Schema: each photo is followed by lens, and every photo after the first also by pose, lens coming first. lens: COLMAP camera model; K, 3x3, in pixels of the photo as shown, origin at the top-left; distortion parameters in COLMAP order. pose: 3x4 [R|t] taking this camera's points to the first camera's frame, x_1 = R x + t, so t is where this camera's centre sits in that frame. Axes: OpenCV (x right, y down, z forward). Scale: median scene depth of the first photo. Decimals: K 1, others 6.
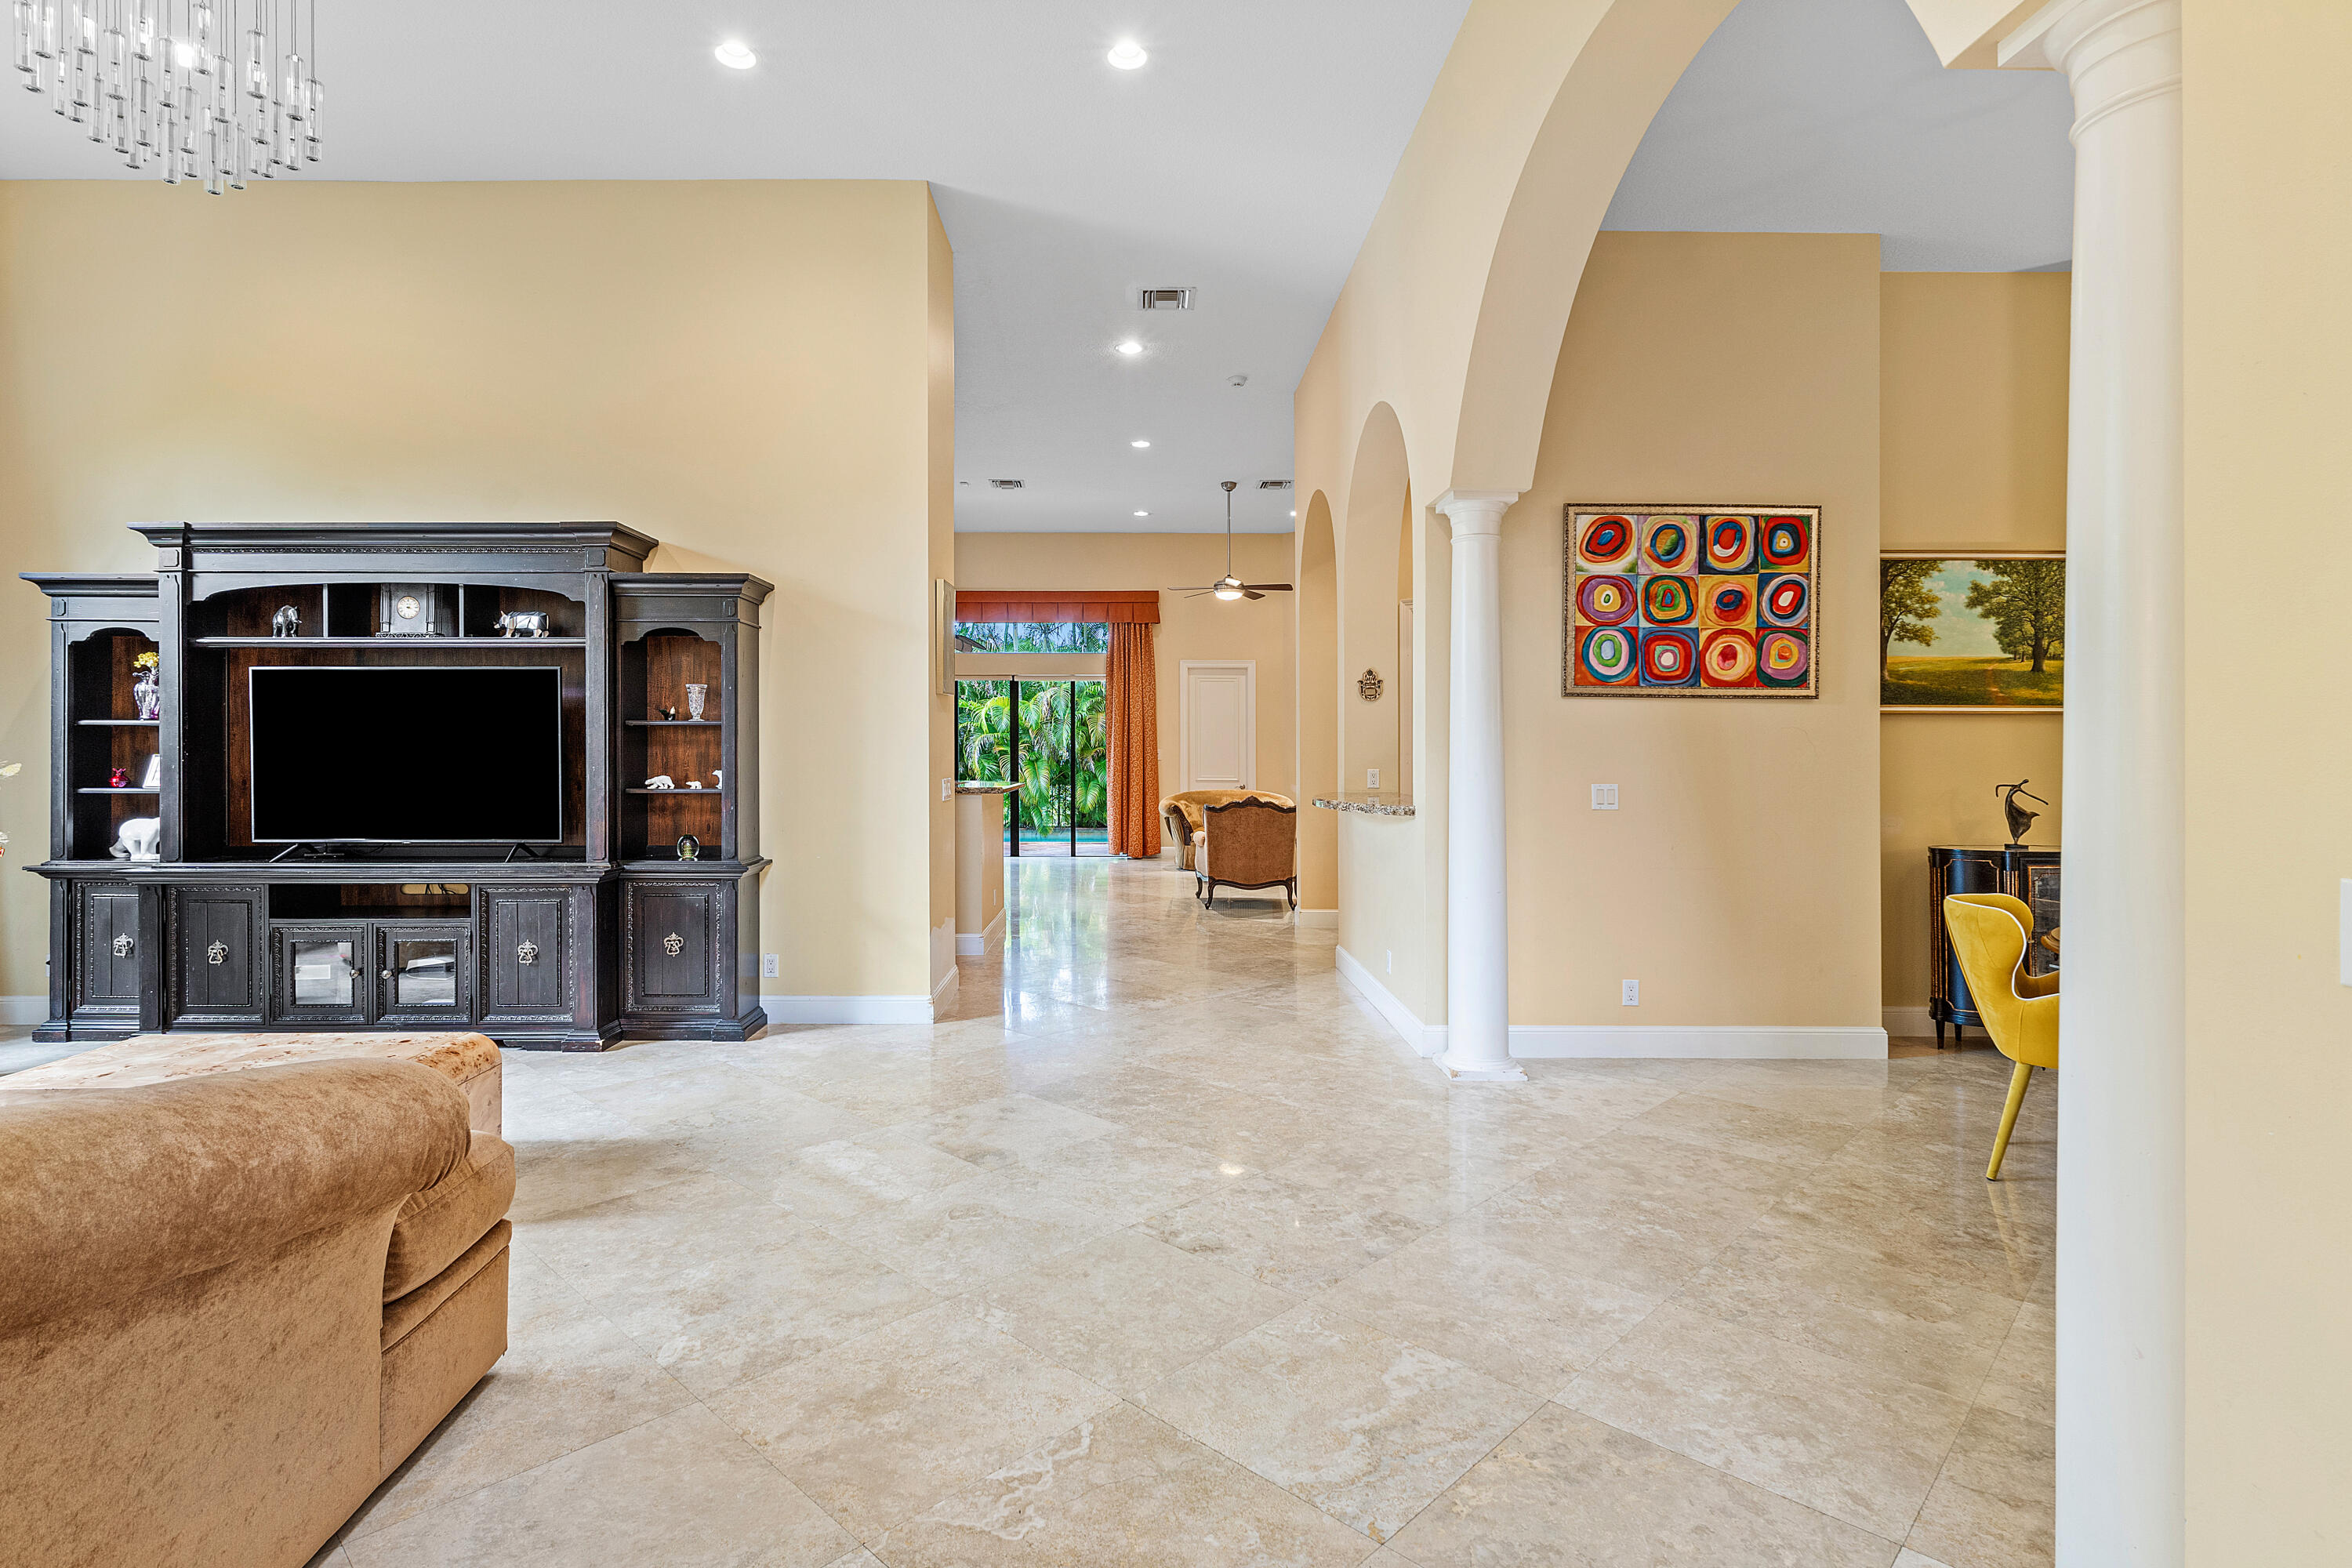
lens RADIAL K [[1120.3, 0, 1181.2], [0, 1120.3, 764.4], [0, 0, 1]] dist [-0.000955, -0.000688]
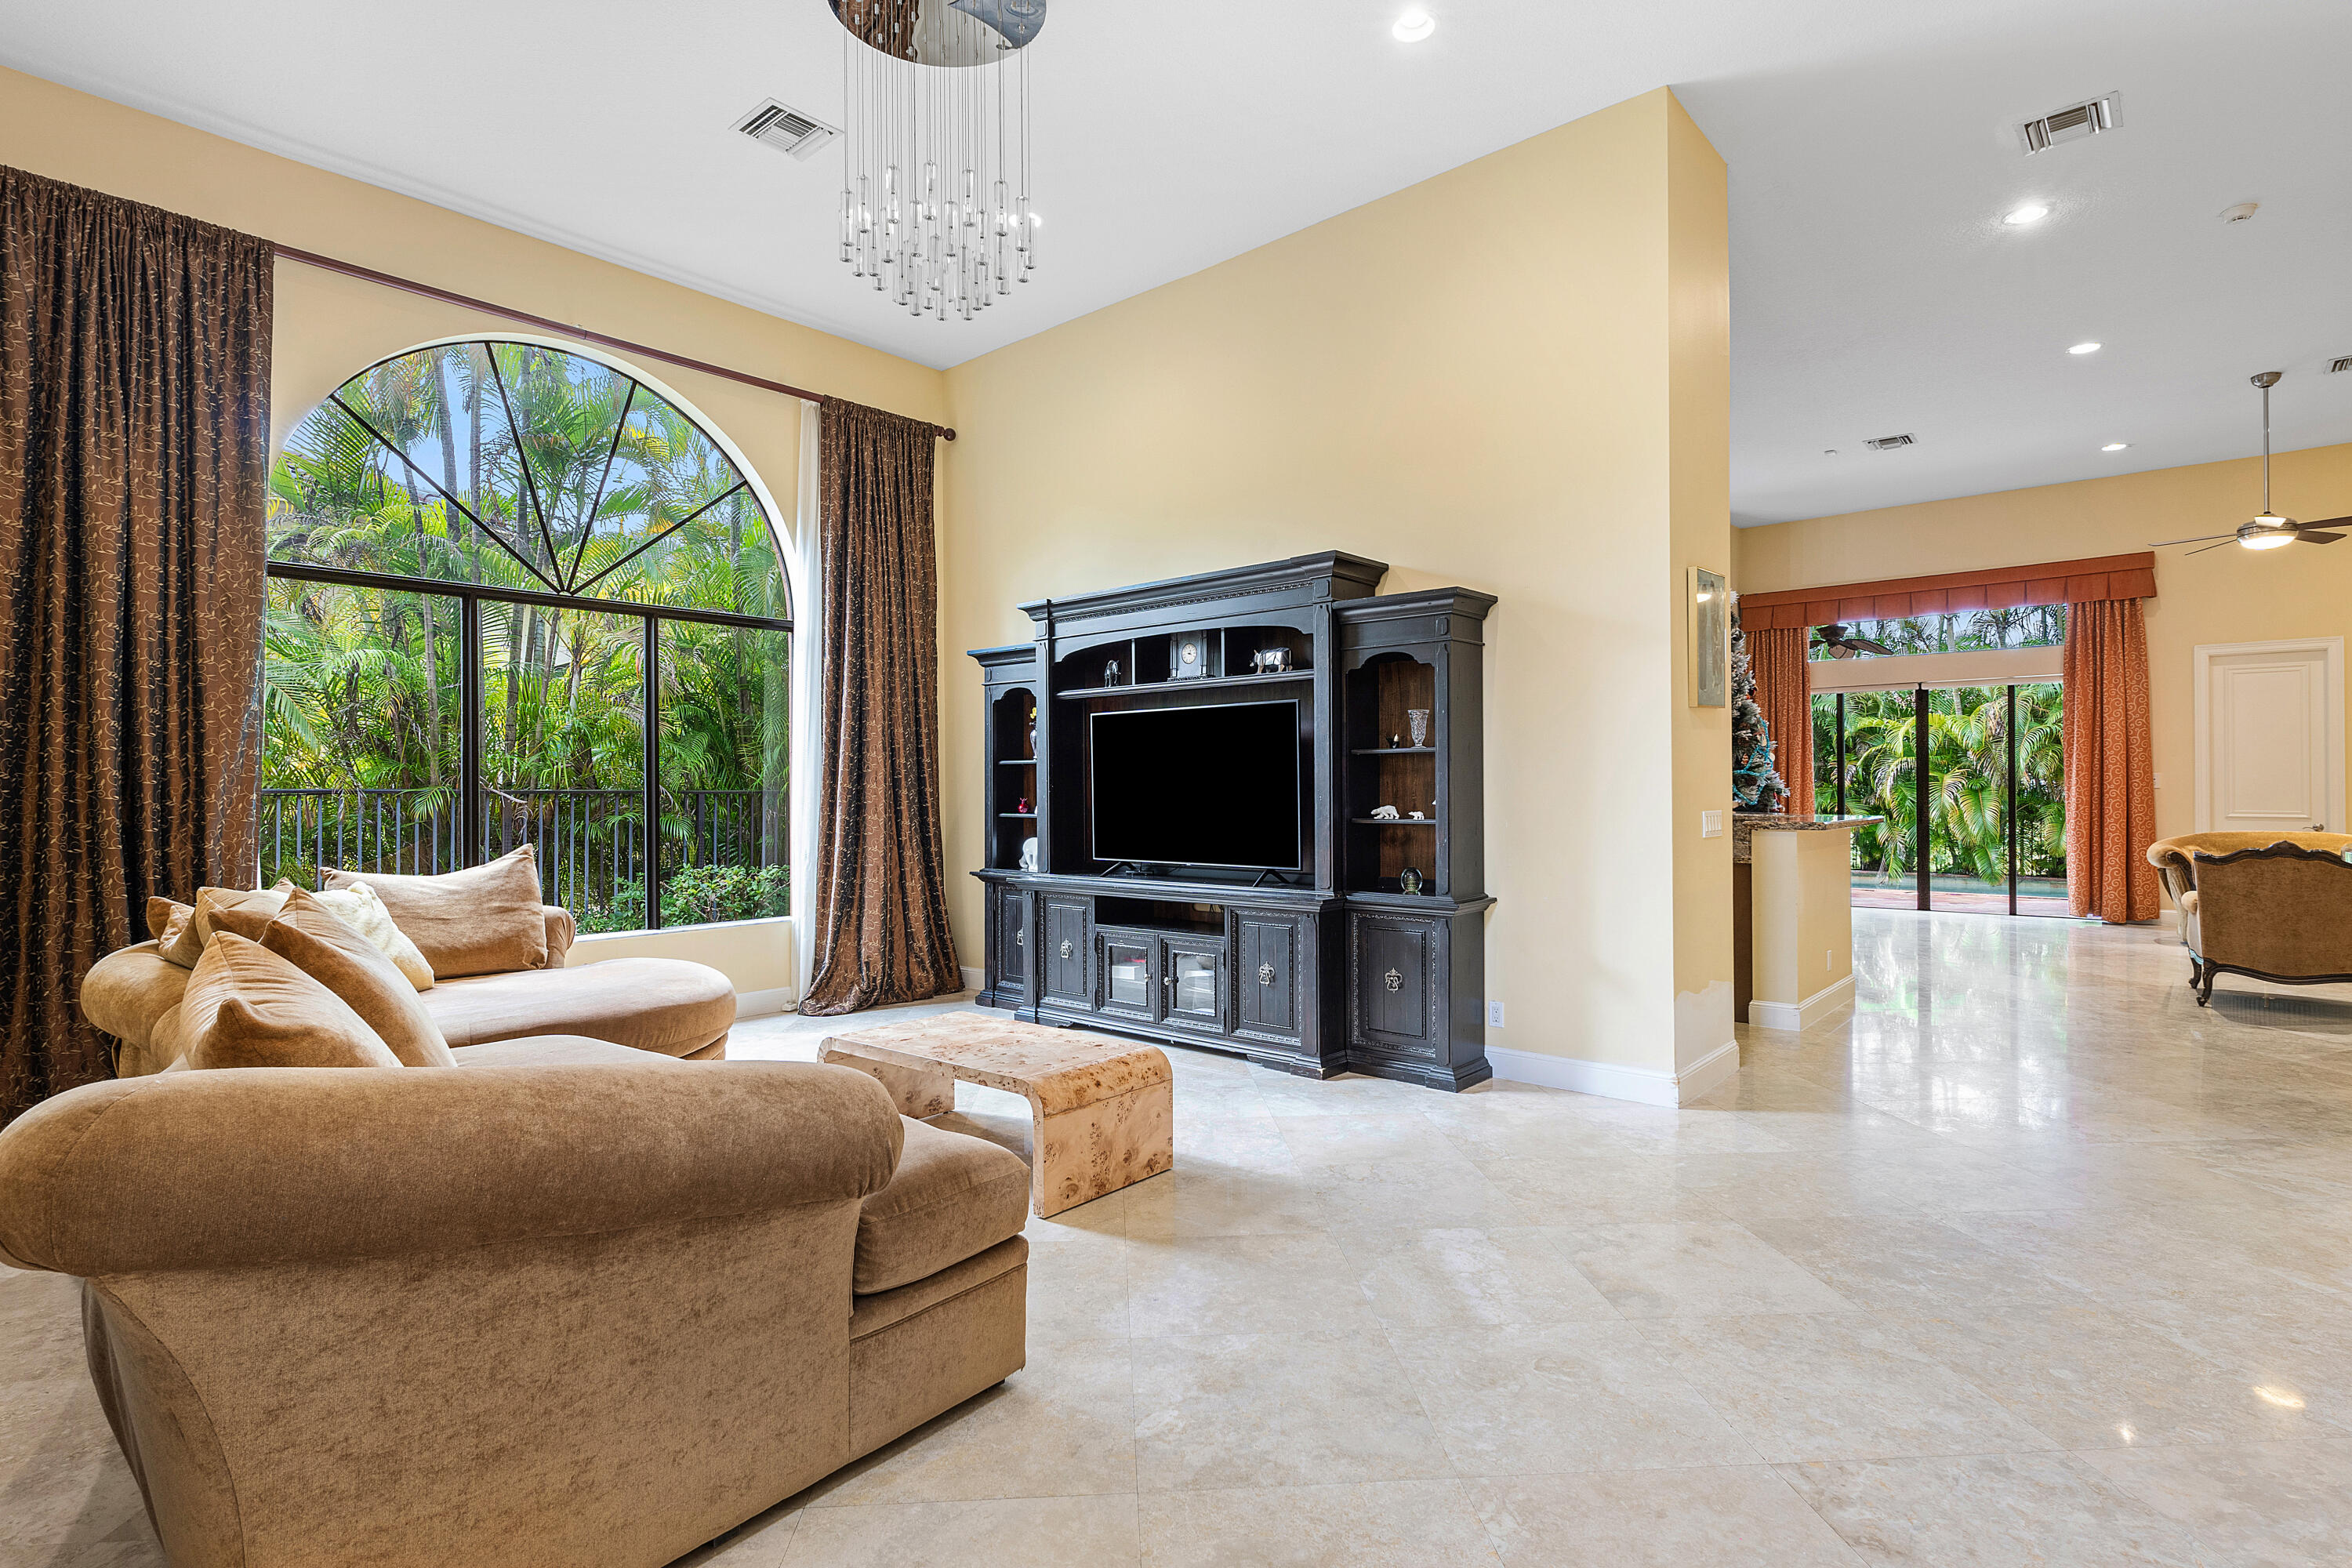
lens RADIAL K [[1183.1, 0, 1178.1], [0, 1183.1, 796.5], [0, 0, 1]] dist [0.000015, 0.000304]
pose [[0.746996, -0.000726, -0.664828, 0.086883], [0.001404, 0.999999, 0.000485, 0.001618], [0.664827, -0.001296, 0.746996, 0.115250]]
